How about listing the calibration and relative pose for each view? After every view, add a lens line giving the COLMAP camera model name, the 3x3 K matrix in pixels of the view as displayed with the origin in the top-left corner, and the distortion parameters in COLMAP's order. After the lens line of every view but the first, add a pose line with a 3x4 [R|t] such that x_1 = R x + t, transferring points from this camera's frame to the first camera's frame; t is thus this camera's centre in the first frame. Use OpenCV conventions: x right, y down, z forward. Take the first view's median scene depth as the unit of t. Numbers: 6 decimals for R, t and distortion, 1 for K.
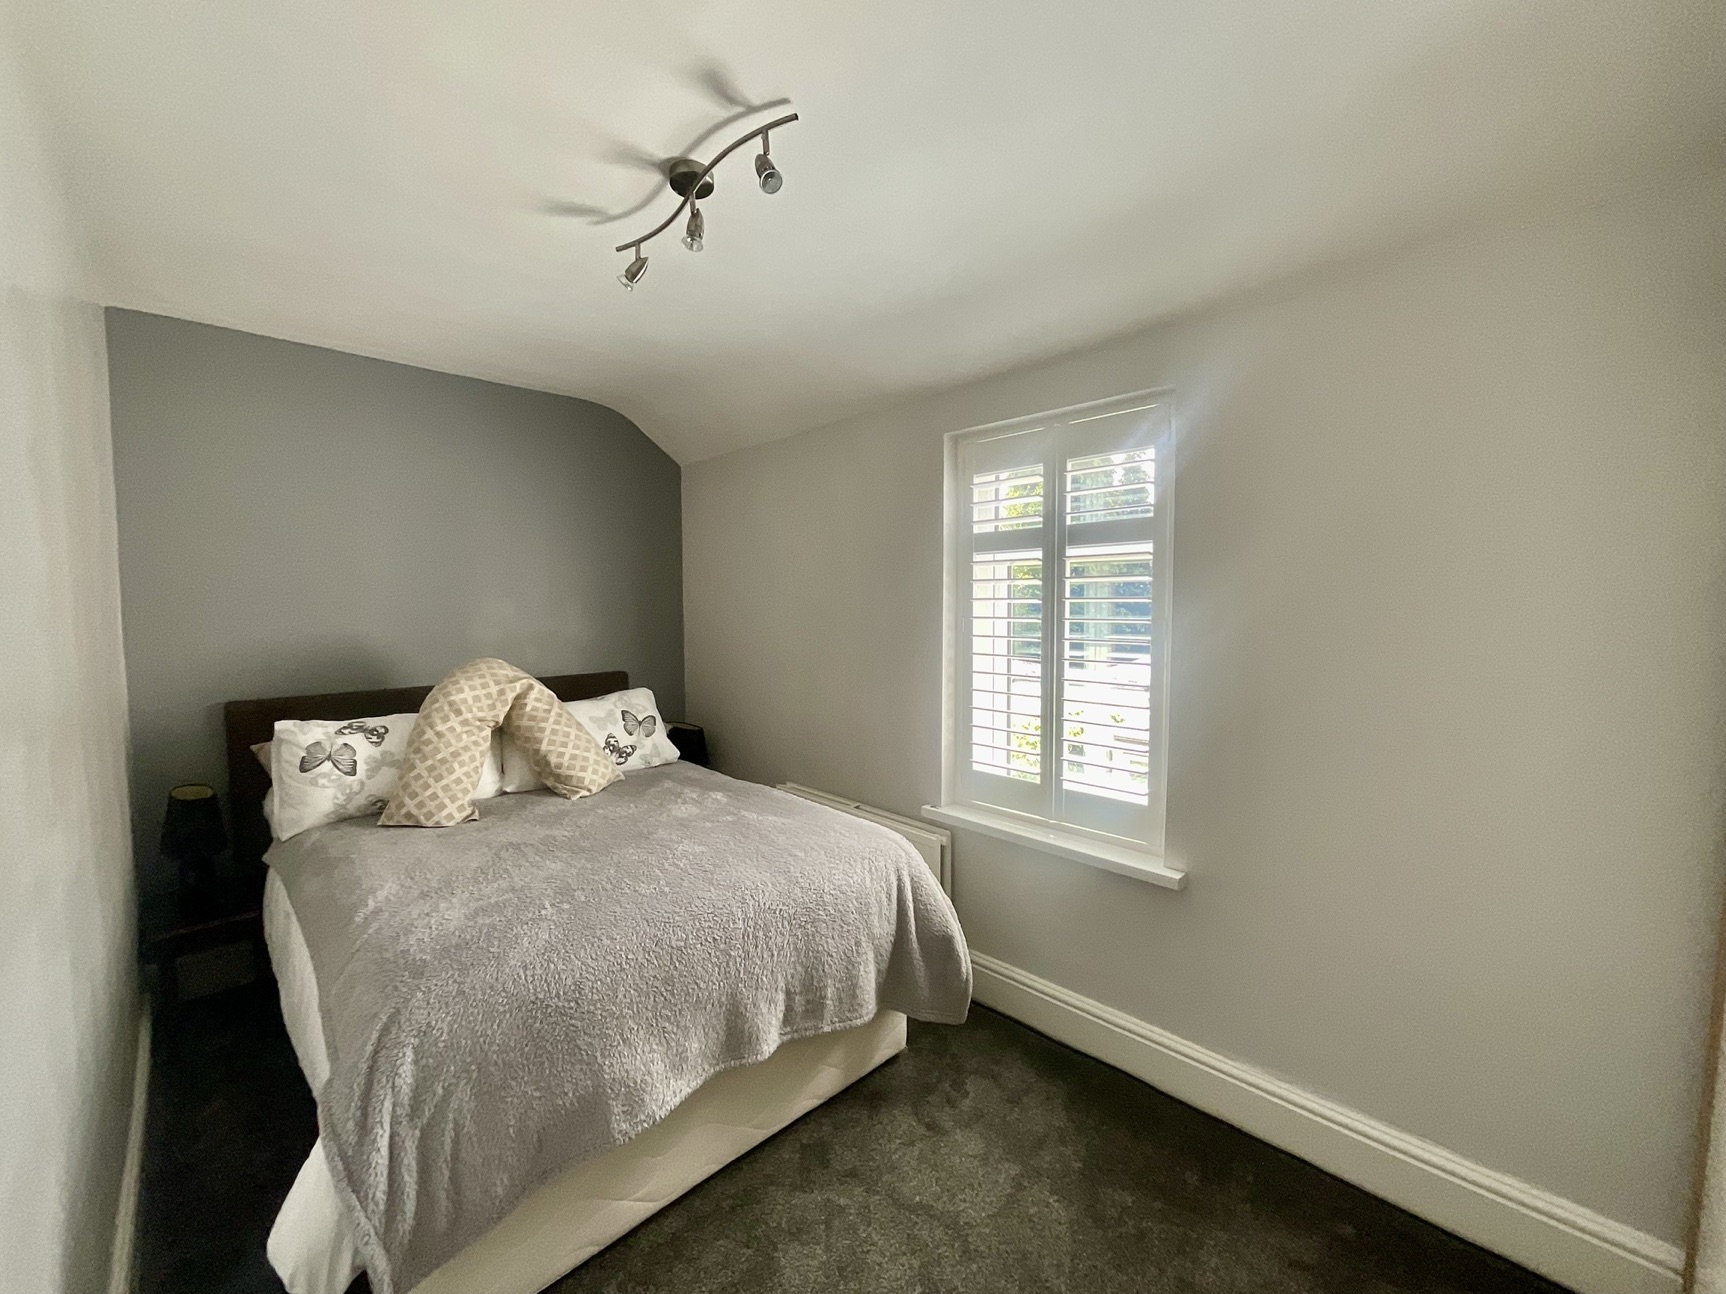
lens RADIAL K [[740.5, 0, 863.0], [0, 740.5, 647.0], [0, 0, 1]] dist [-0.000145, -0.000281]
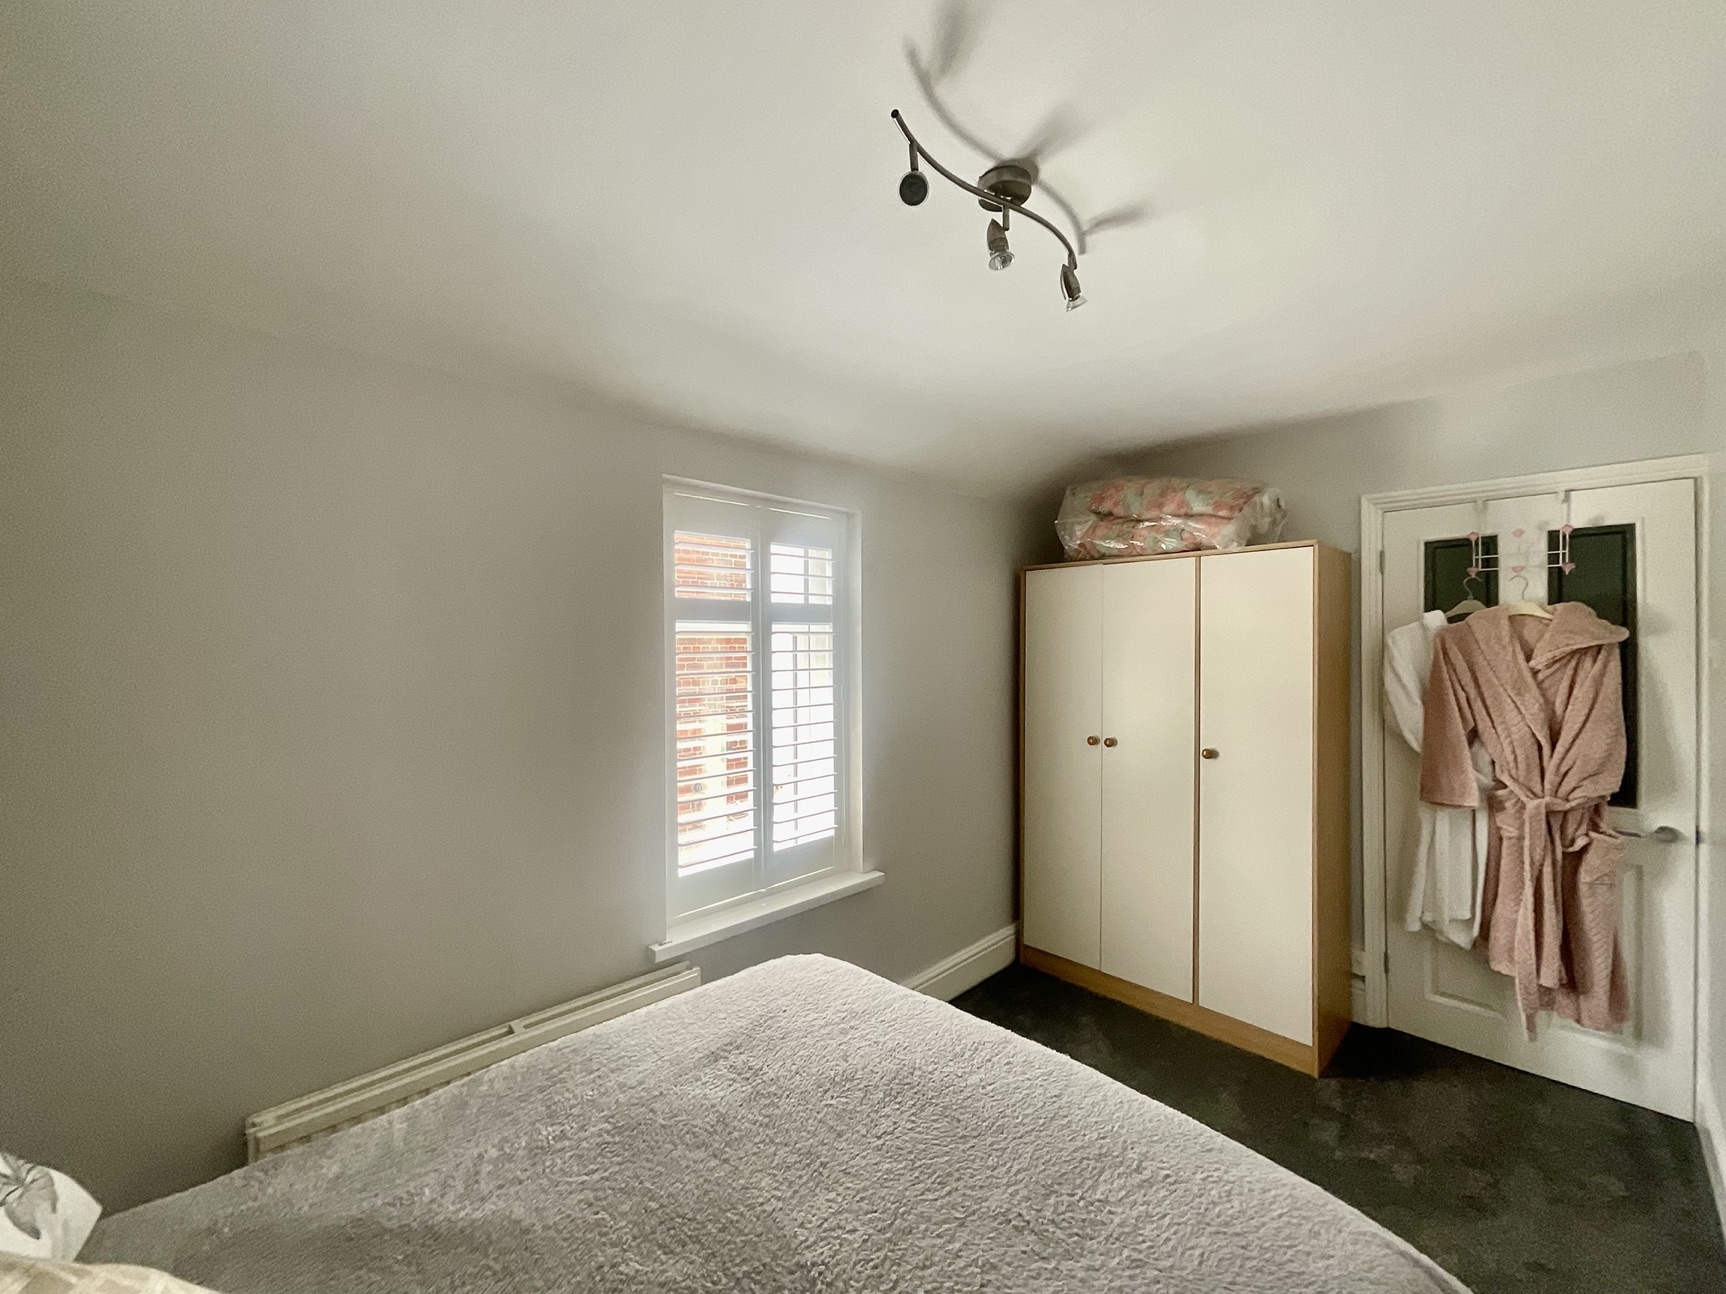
lens RADIAL K [[697.6, 0, 863.0], [0, 697.6, 647.0], [0, 0, 1]] dist [-0.001977, -0.000434]
pose [[-0.046541, 0.042535, 0.998010, -0.764499], [0.107742, 0.993478, -0.037318, -0.048582], [-0.993089, 0.105791, -0.050820, 0.931890]]
